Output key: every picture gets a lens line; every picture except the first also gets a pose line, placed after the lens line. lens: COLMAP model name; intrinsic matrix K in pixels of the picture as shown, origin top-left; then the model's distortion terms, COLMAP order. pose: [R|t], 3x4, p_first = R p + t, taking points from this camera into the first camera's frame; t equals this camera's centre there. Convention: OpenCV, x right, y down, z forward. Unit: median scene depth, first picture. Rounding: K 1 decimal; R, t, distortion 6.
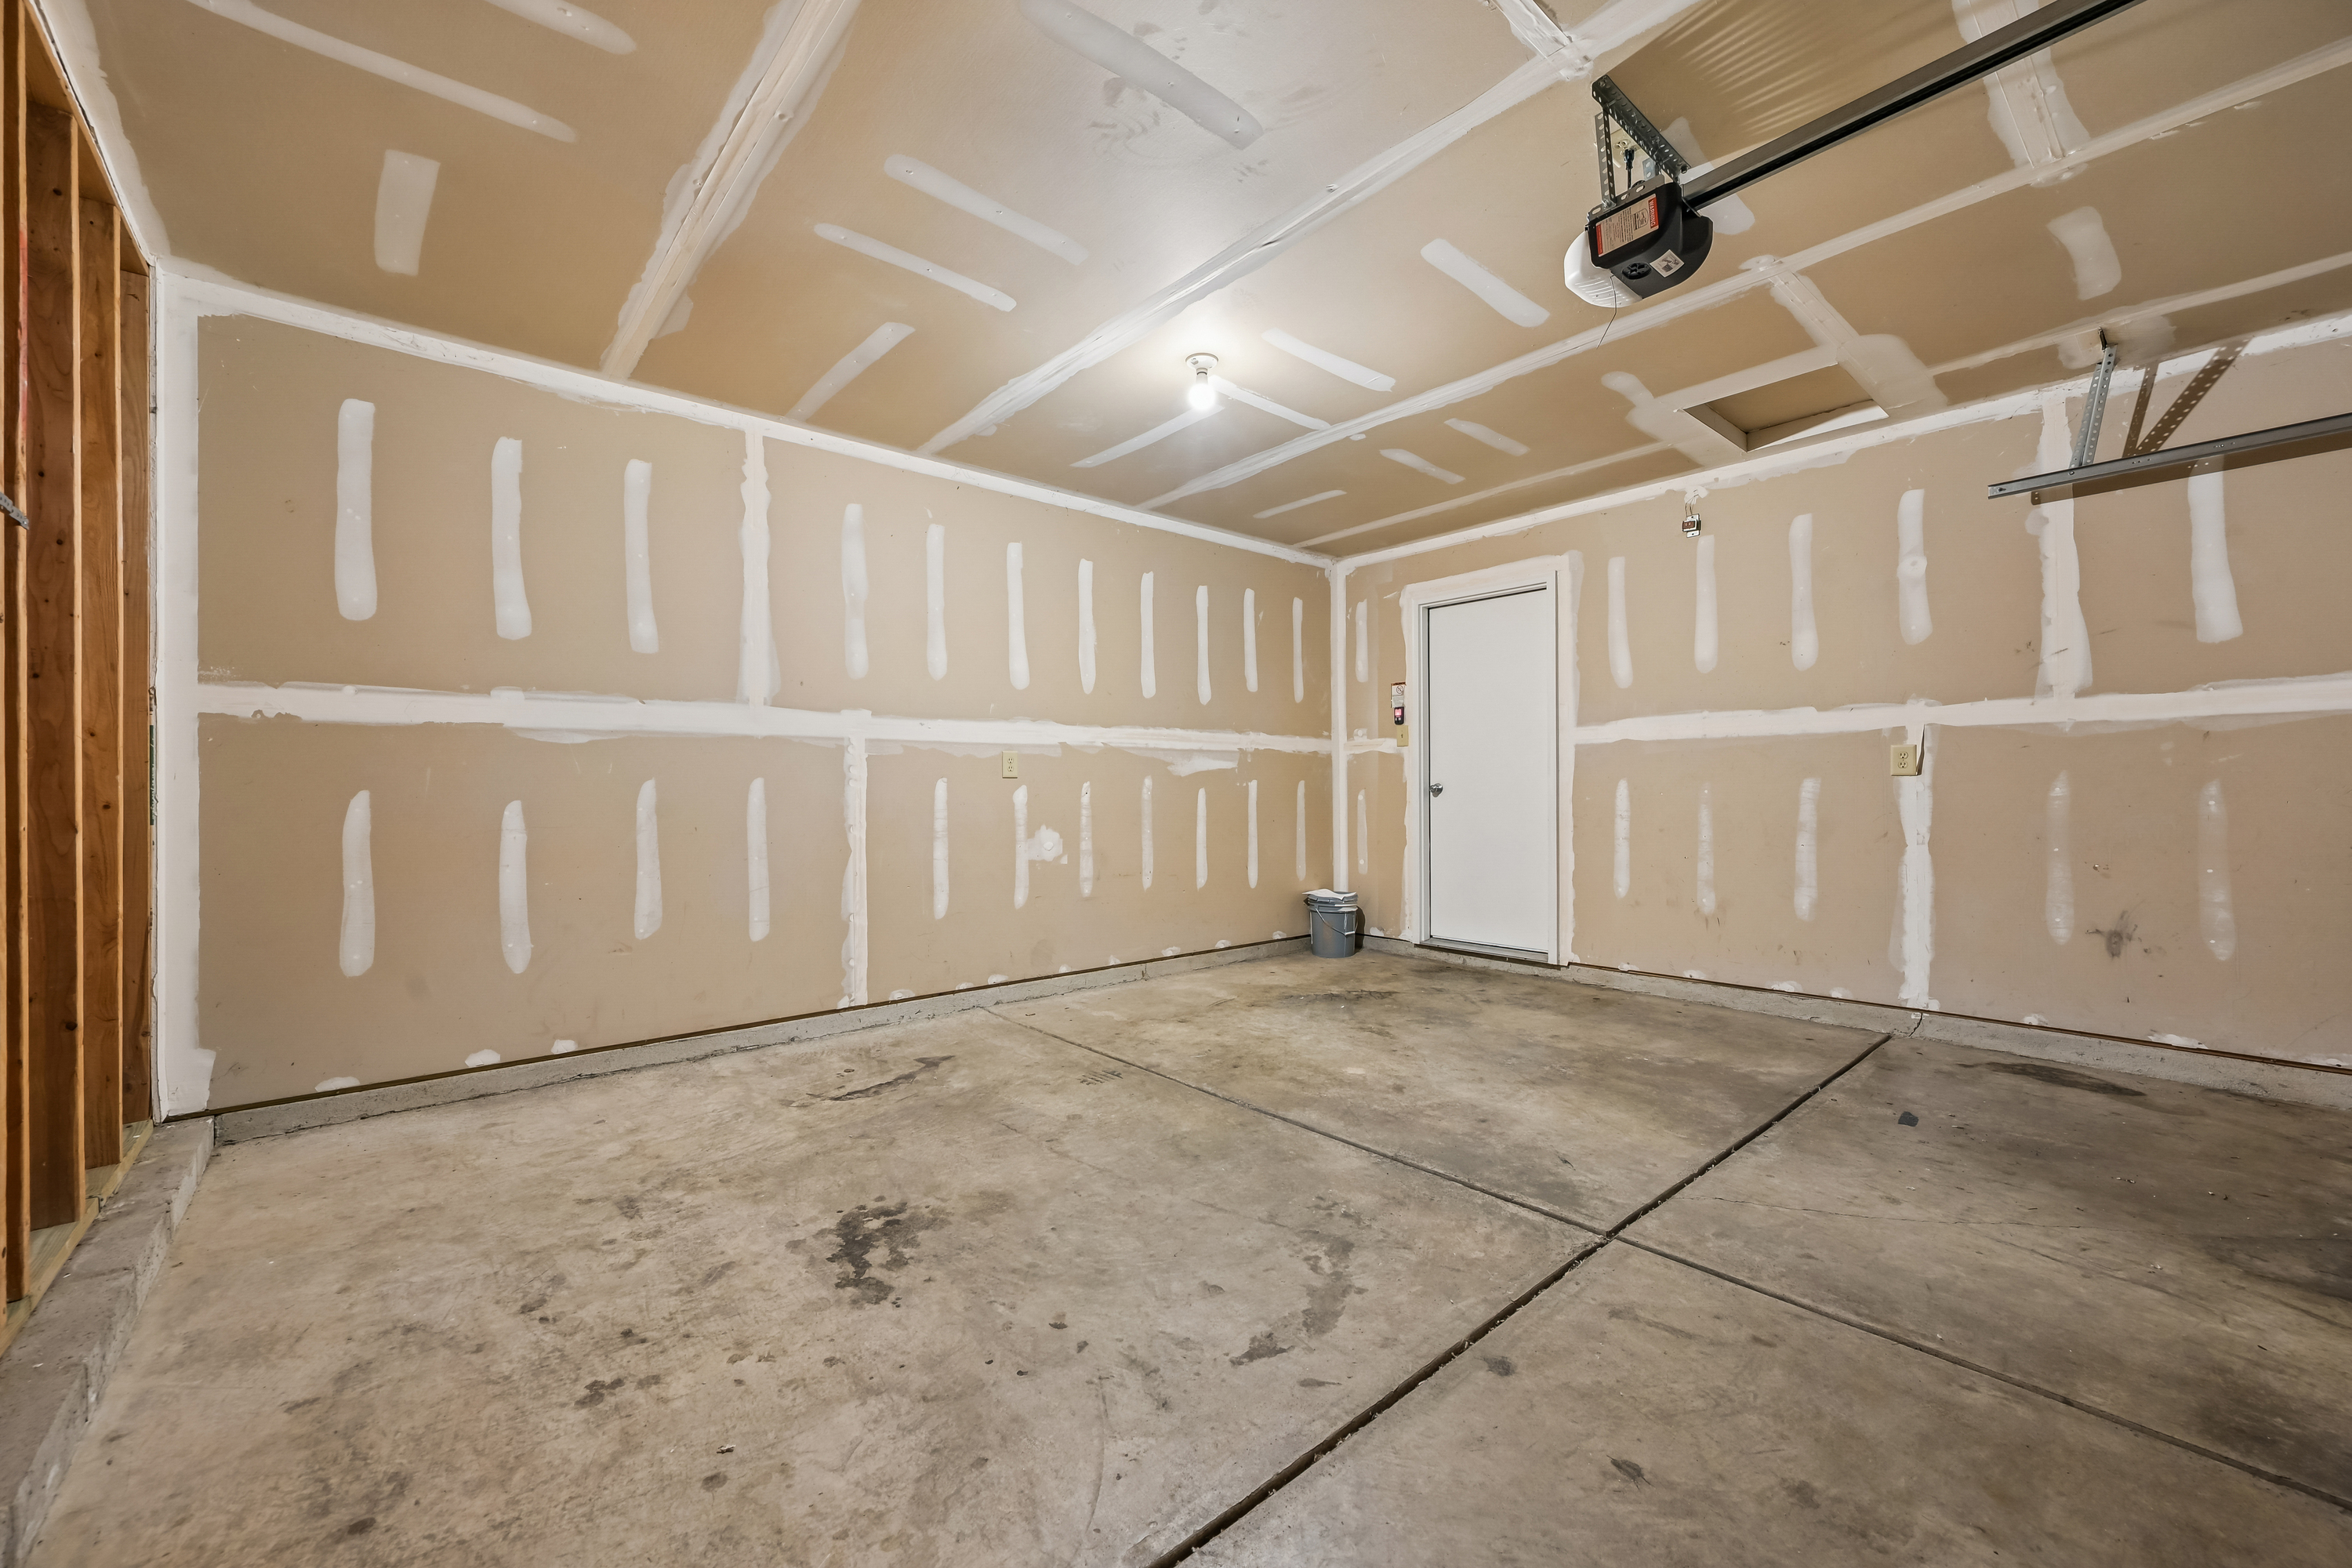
lens RADIAL K [[934.4, 0, 1178.9], [0, 934.4, 789.2], [0, 0, 1]] dist [0.003198, -0.000176]
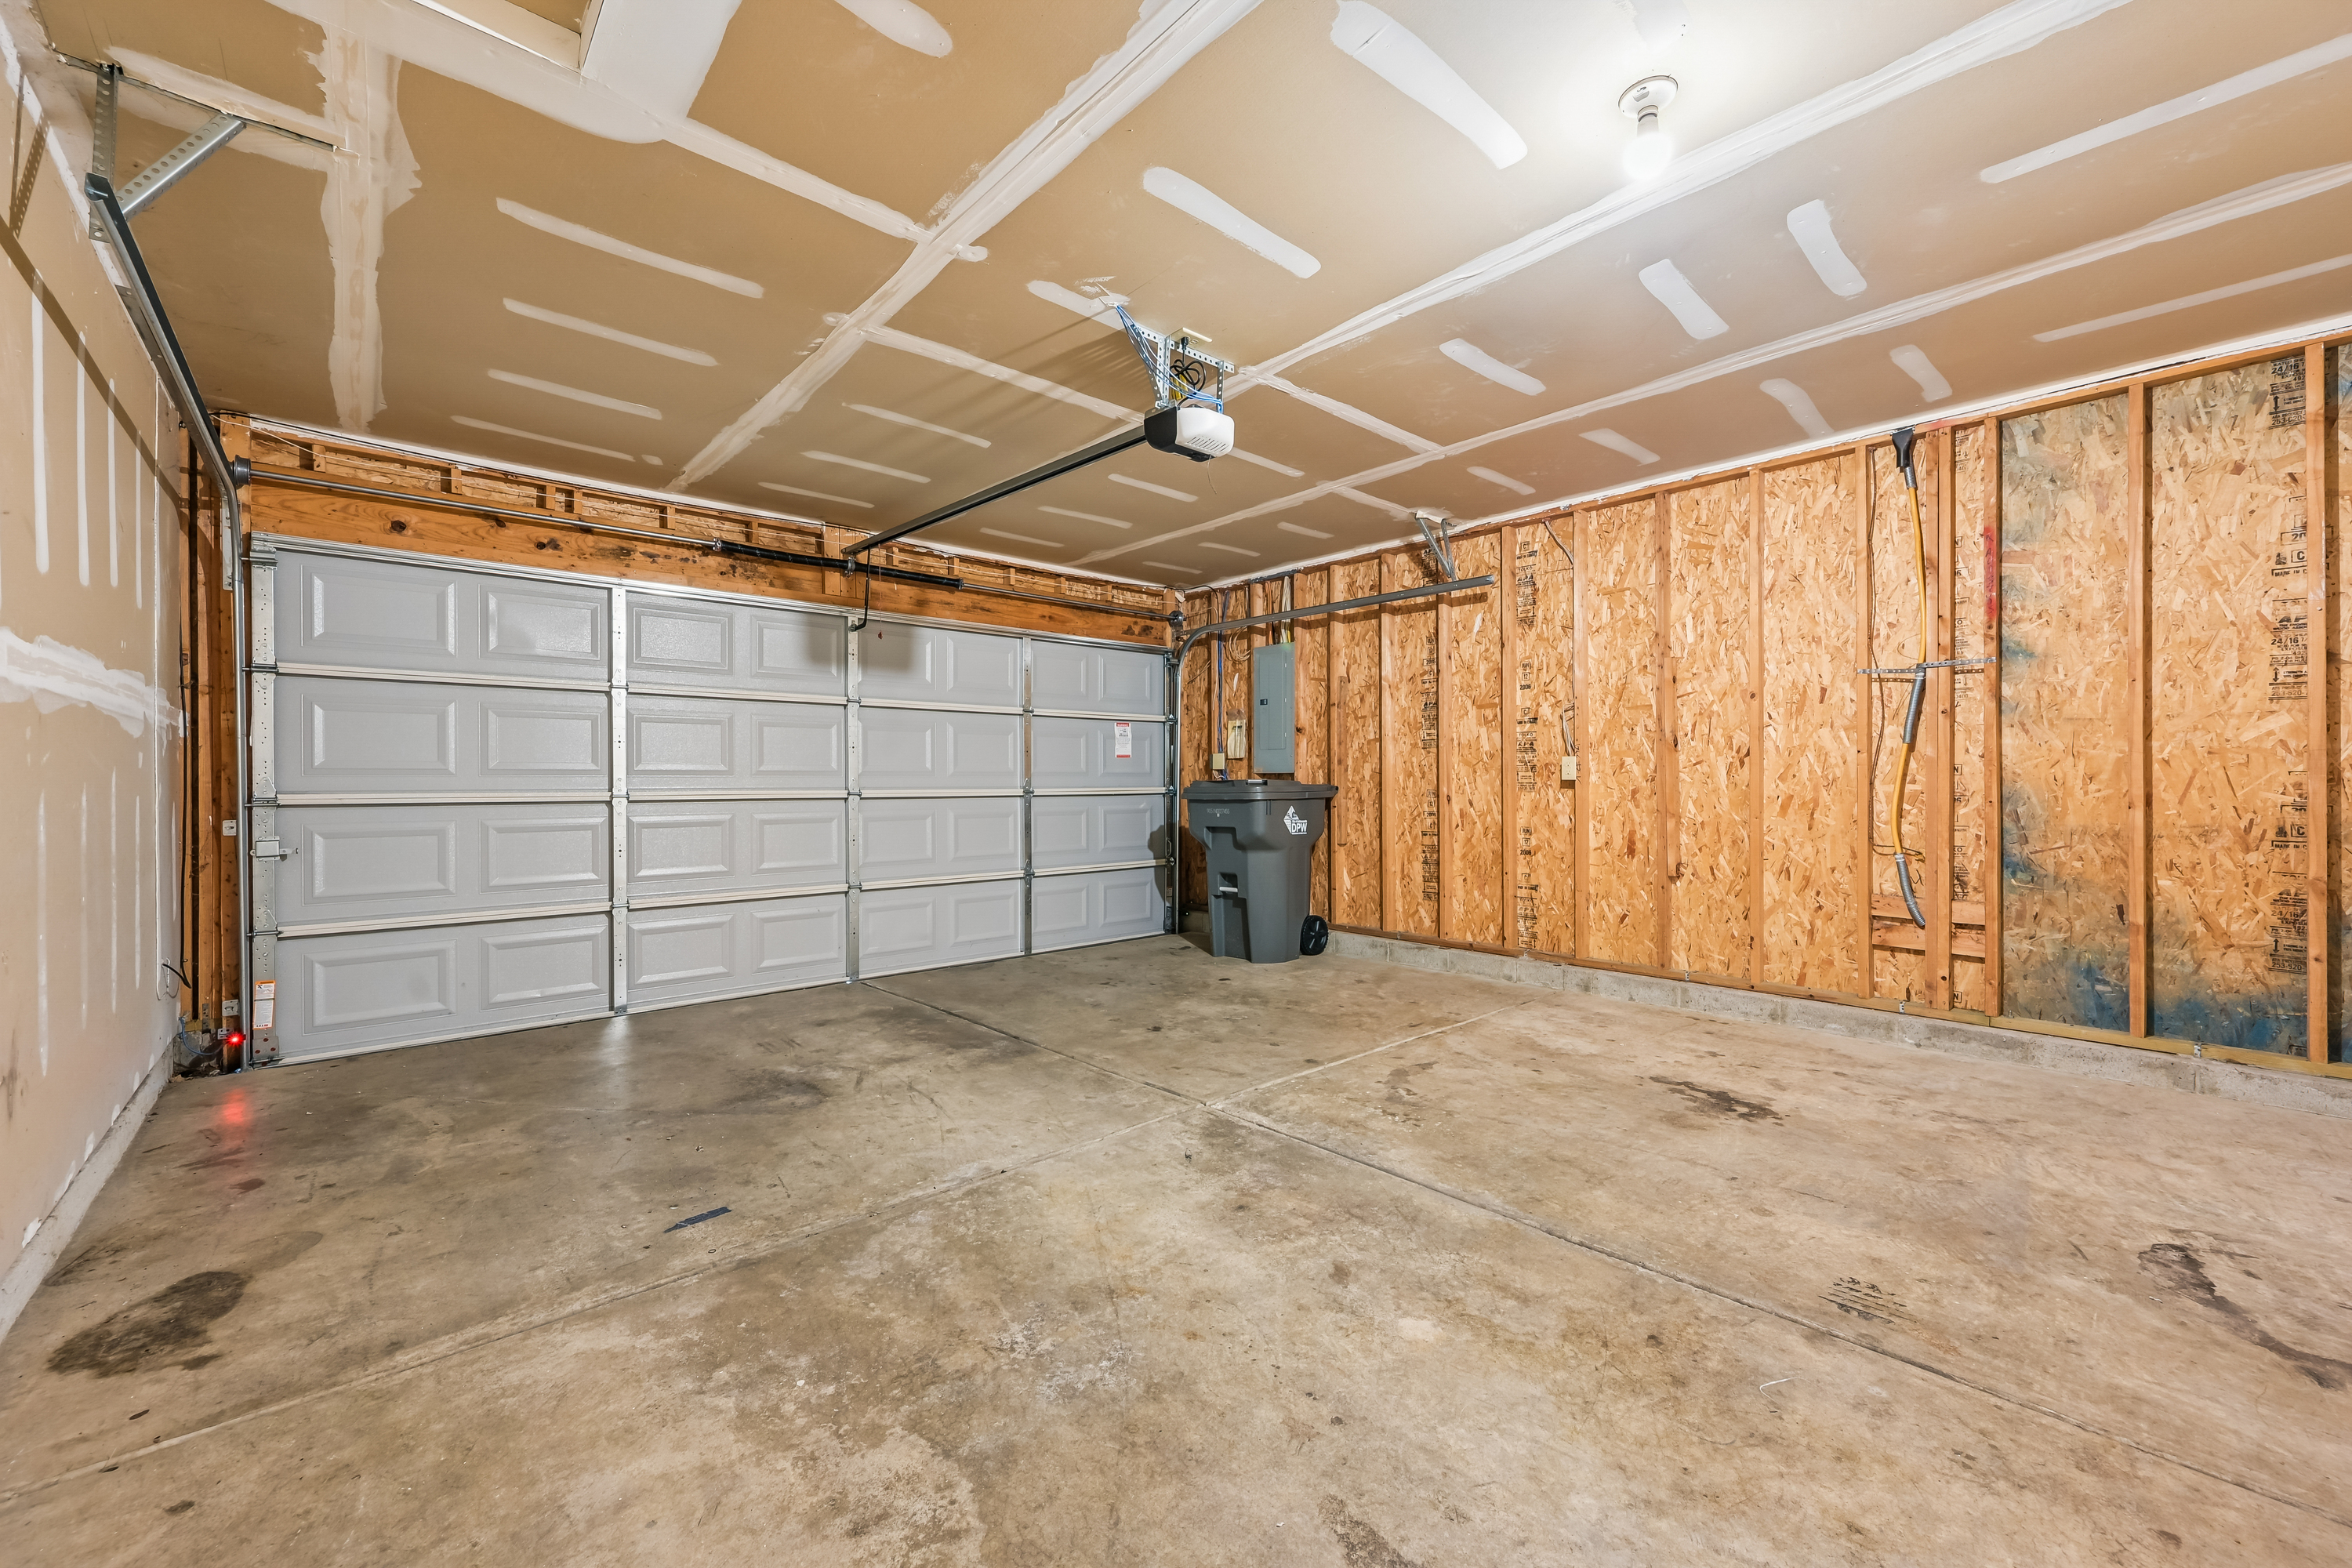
lens RADIAL K [[934.4, 0, 1175.1], [0, 934.4, 784.9], [0, 0, 1]] dist [0.003198, -0.000176]
pose [[-0.999882, 0.009043, -0.012388, 0.460287], [0.009038, 0.999959, 0.000451, -0.010131], [0.012392, 0.000339, -0.999923, 2.134381]]
